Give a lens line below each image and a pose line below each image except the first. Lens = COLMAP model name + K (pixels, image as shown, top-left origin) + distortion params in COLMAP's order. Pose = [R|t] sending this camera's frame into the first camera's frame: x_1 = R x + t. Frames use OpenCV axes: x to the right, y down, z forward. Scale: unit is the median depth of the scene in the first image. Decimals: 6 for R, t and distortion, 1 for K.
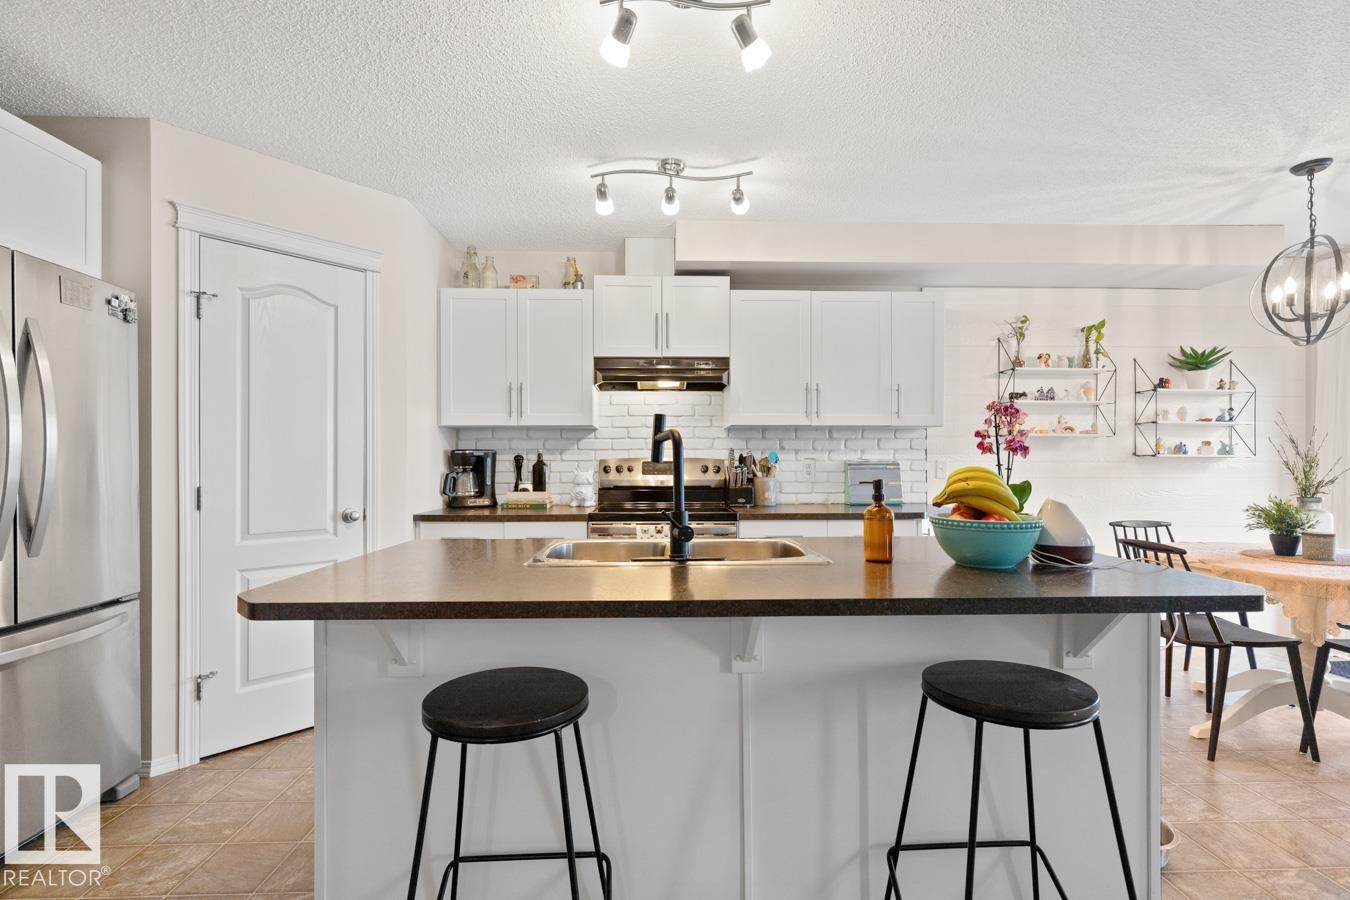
lens RADIAL K [[612.8, 0, 673.8], [0, 612.8, 465.6], [0, 0, 1]] dist [0.002932, 0.000242]
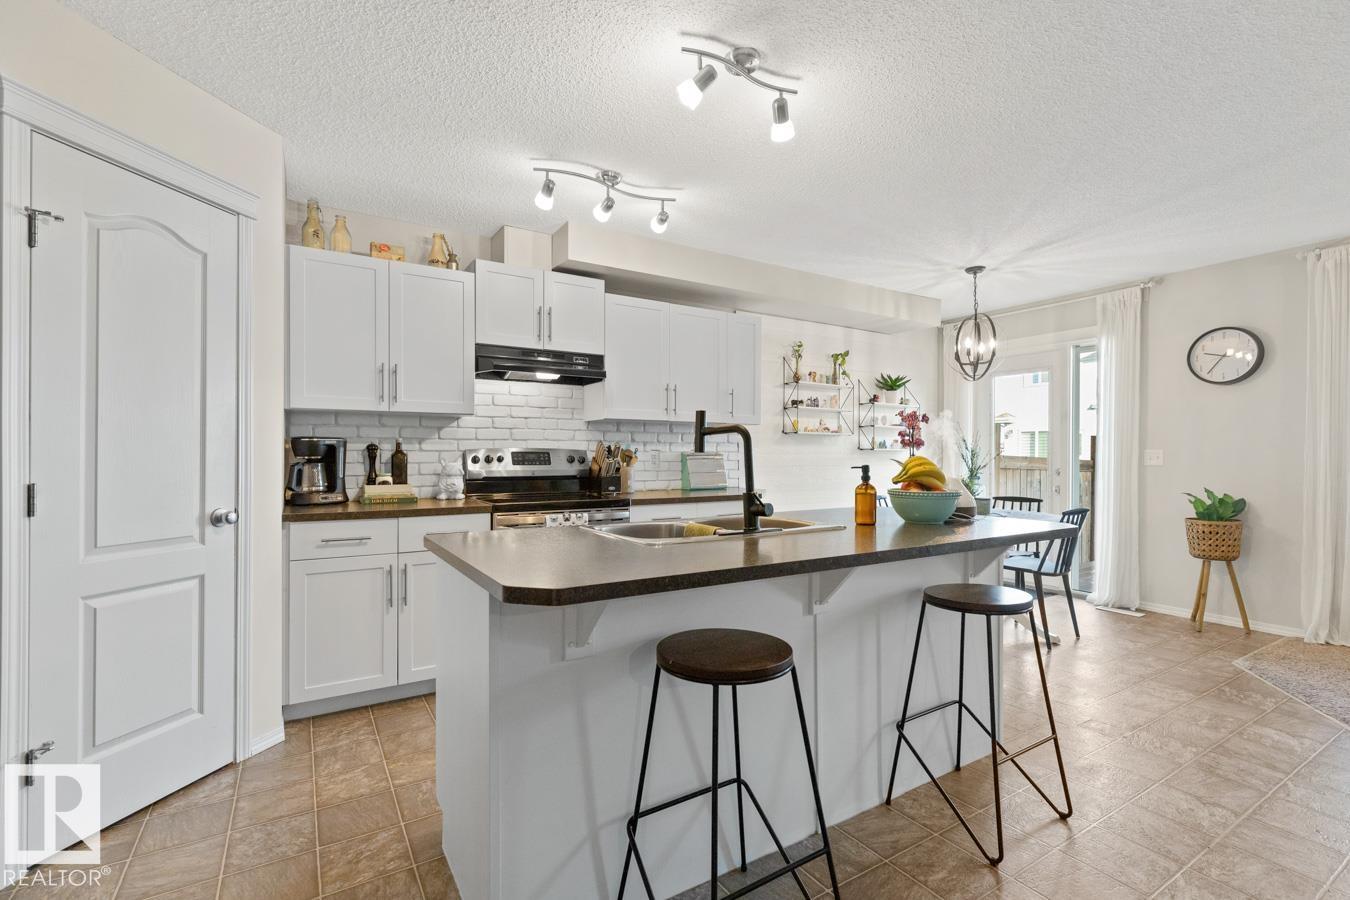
lens RADIAL K [[608.7, 0, 676.0], [0, 608.7, 454.7], [0, 0, 1]] dist [0.000800, 0.000237]
pose [[0.866874, 0.002527, 0.498522, -0.323699], [-0.000104, 0.999988, -0.004889, 0.002693], [-0.498528, 0.004187, 0.866863, 0.012178]]
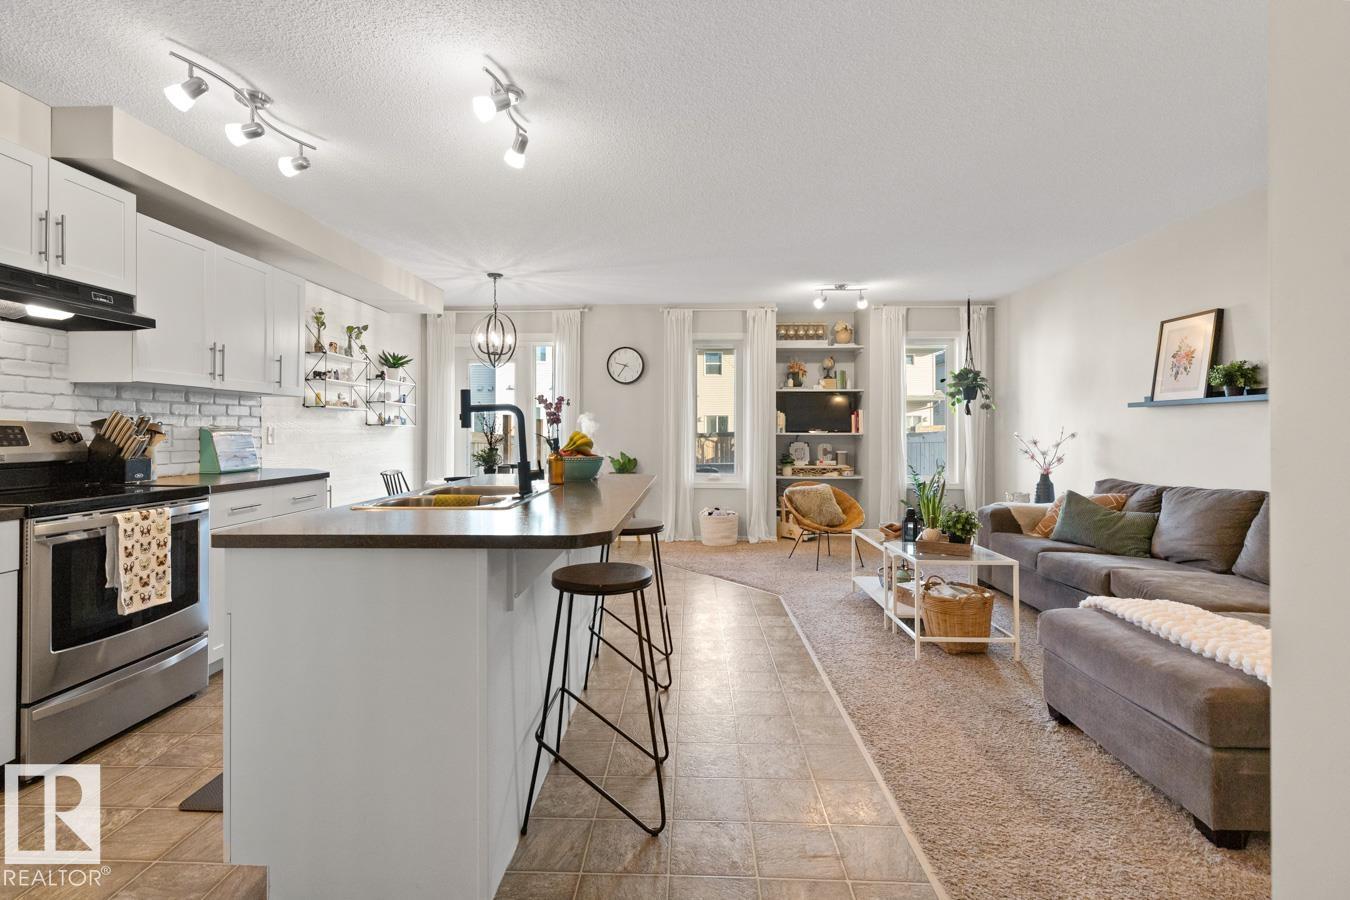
lens RADIAL K [[621.6, 0, 667.6], [0, 621.6, 427.8], [0, 0, 1]] dist [-0.000899, -0.000195]
pose [[0.070393, 0.005906, 0.997502, -0.646903], [0.005793, 0.999963, -0.006330, 0.003287], [-0.997502, 0.006224, 0.070356, 0.249037]]
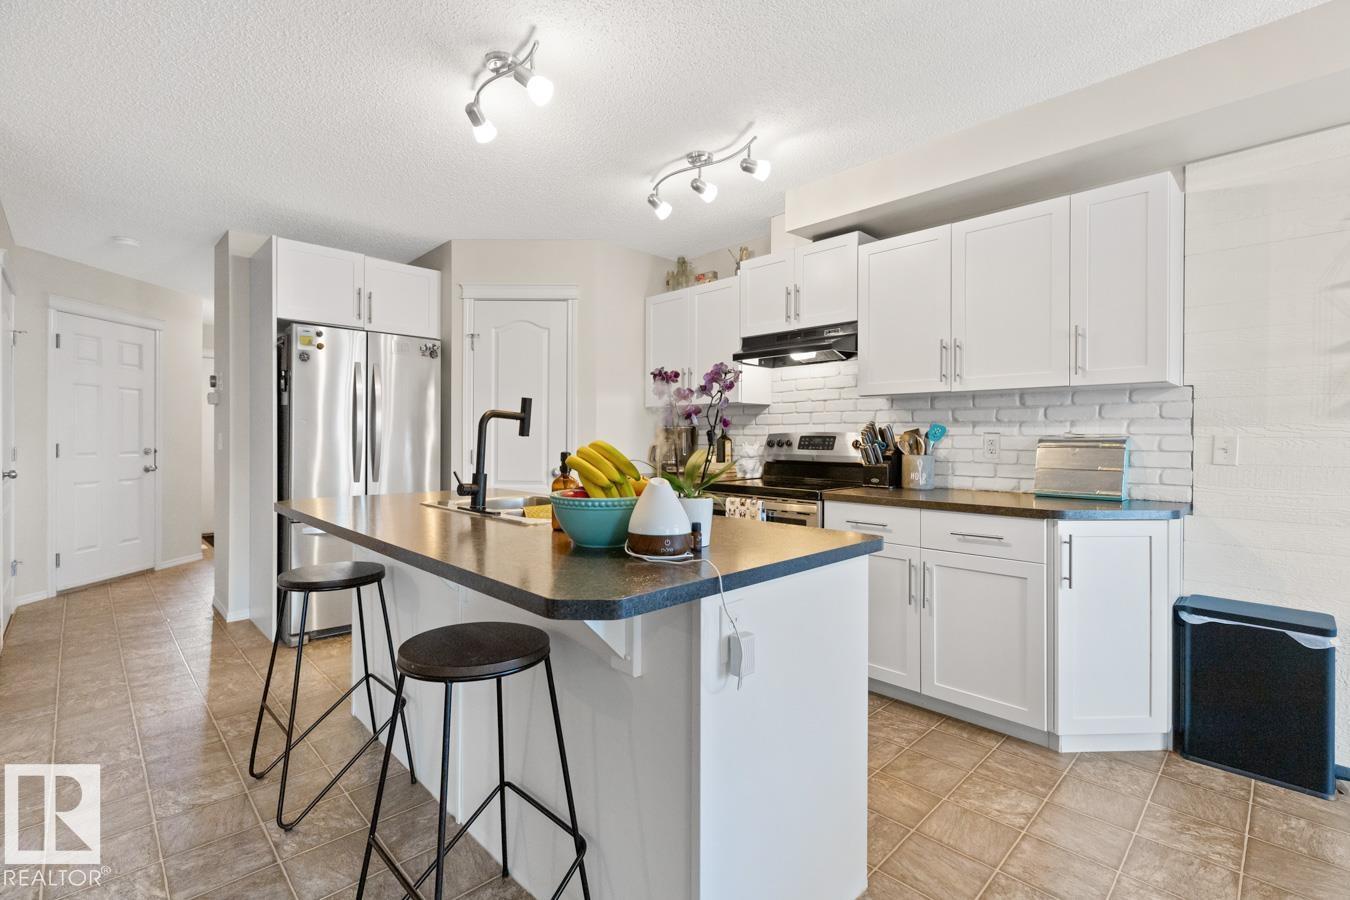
lens RADIAL K [[608.8, 0, 671.4], [0, 608.8, 436.7], [0, 0, 1]] dist [-0.000741, -0.000025]
pose [[0.670278, 0.003169, -0.742103, 0.557956], [-0.008306, 0.999960, -0.003232, -0.000838], [0.742064, 0.008330, 0.670278, 0.194817]]
